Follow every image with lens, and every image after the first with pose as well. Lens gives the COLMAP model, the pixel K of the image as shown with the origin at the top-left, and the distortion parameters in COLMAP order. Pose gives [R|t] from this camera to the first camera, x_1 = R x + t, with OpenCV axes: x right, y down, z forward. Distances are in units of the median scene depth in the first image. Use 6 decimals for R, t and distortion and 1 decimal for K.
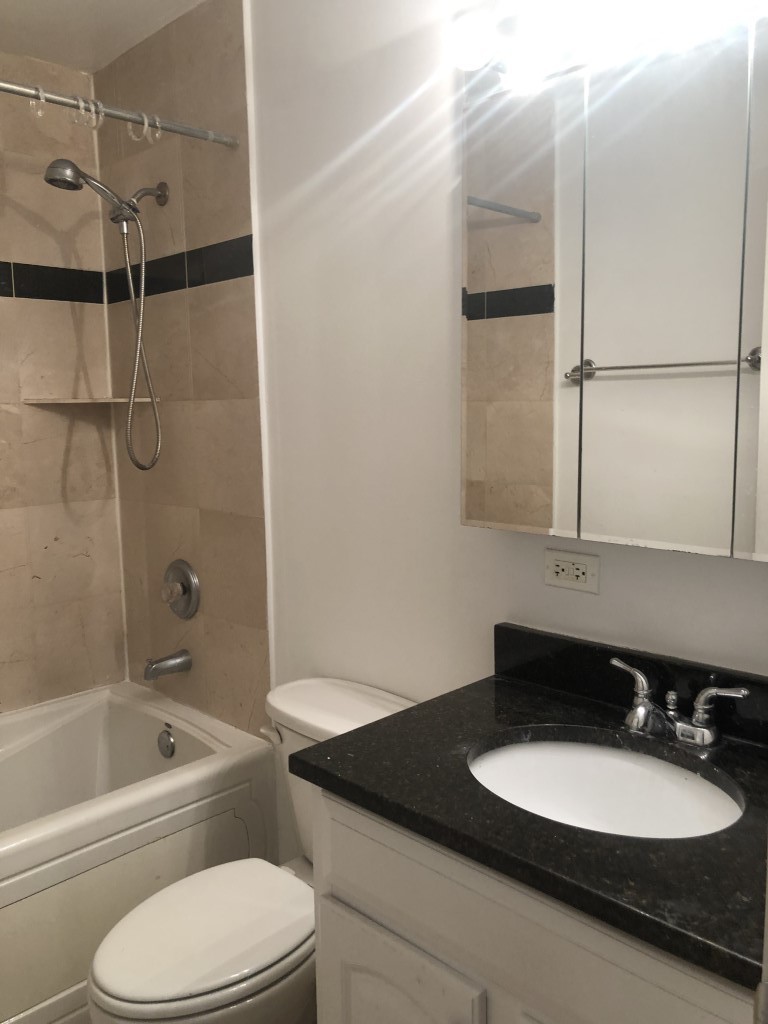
lens RADIAL K [[839.6, 0, 377.2], [0, 839.6, 513.1], [0, 0, 1]] dist [0.032086, -0.015962]
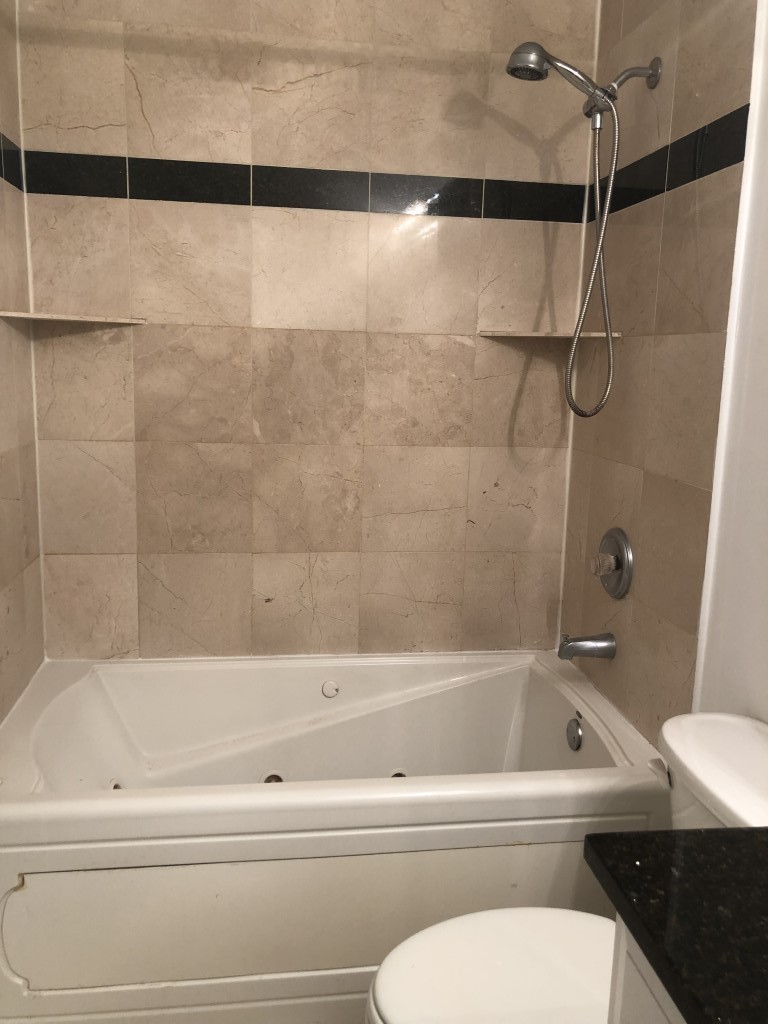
lens RADIAL K [[839.6, 0, 377.2], [0, 839.6, 513.1], [0, 0, 1]] dist [0.032086, -0.015962]
pose [[0.793481, 0.152240, -0.589246, 0.068006], [-0.120447, 0.988339, 0.093157, -0.008881], [0.596558, -0.002945, 0.802565, 0.184034]]
